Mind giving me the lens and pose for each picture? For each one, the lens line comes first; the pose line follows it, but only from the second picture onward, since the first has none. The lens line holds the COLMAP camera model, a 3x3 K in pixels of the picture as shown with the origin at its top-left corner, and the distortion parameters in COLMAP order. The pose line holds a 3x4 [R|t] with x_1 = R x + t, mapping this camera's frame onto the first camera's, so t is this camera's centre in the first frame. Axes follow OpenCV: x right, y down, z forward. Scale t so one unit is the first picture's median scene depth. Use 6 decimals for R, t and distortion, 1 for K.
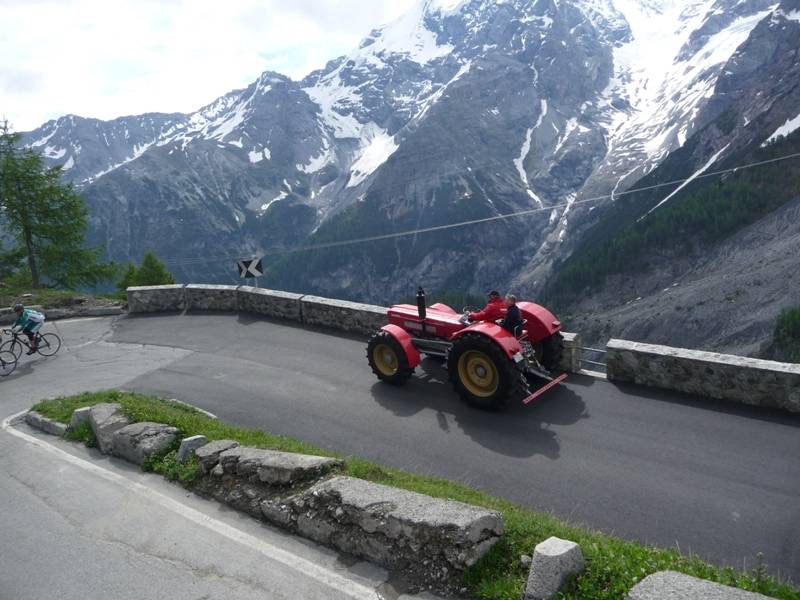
lens RADIAL K [[660.4, 0, 399.6], [0, 660.4, 292.0], [0, 0, 1]] dist [-0.051749, 0.057746]
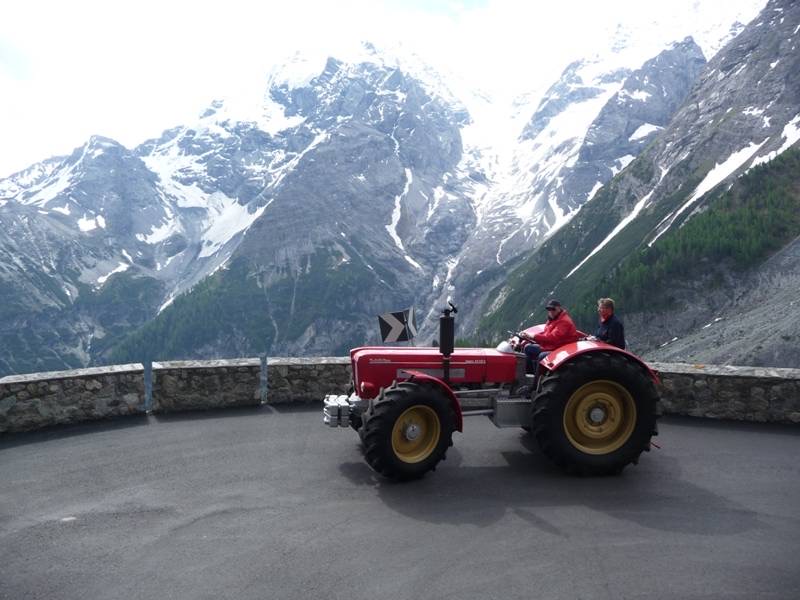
lens RADIAL K [[660.4, 0, 399.6], [0, 660.4, 292.0], [0, 0, 1]] dist [-0.051749, 0.057746]
pose [[0.964947, -0.015878, 0.261966, -0.053074], [0.049618, 0.991204, -0.122689, 0.010203], [-0.257714, 0.131387, 0.957247, 0.085059]]
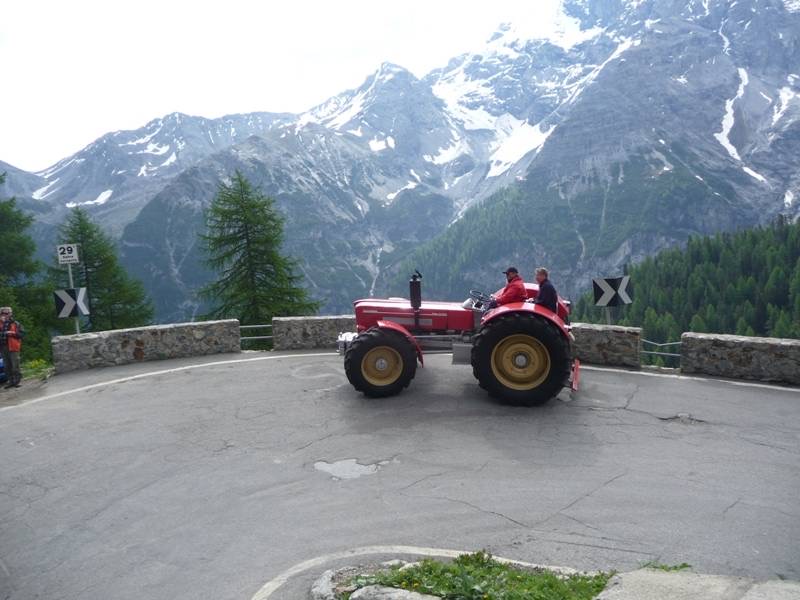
lens RADIAL K [[660.4, 0, 399.6], [0, 660.4, 292.0], [0, 0, 1]] dist [-0.051749, 0.057746]
pose [[0.990980, 0.026896, -0.131282, -0.079714], [-0.034670, 0.997755, -0.057294, 0.037413], [0.129446, 0.061329, 0.989688, 0.181175]]
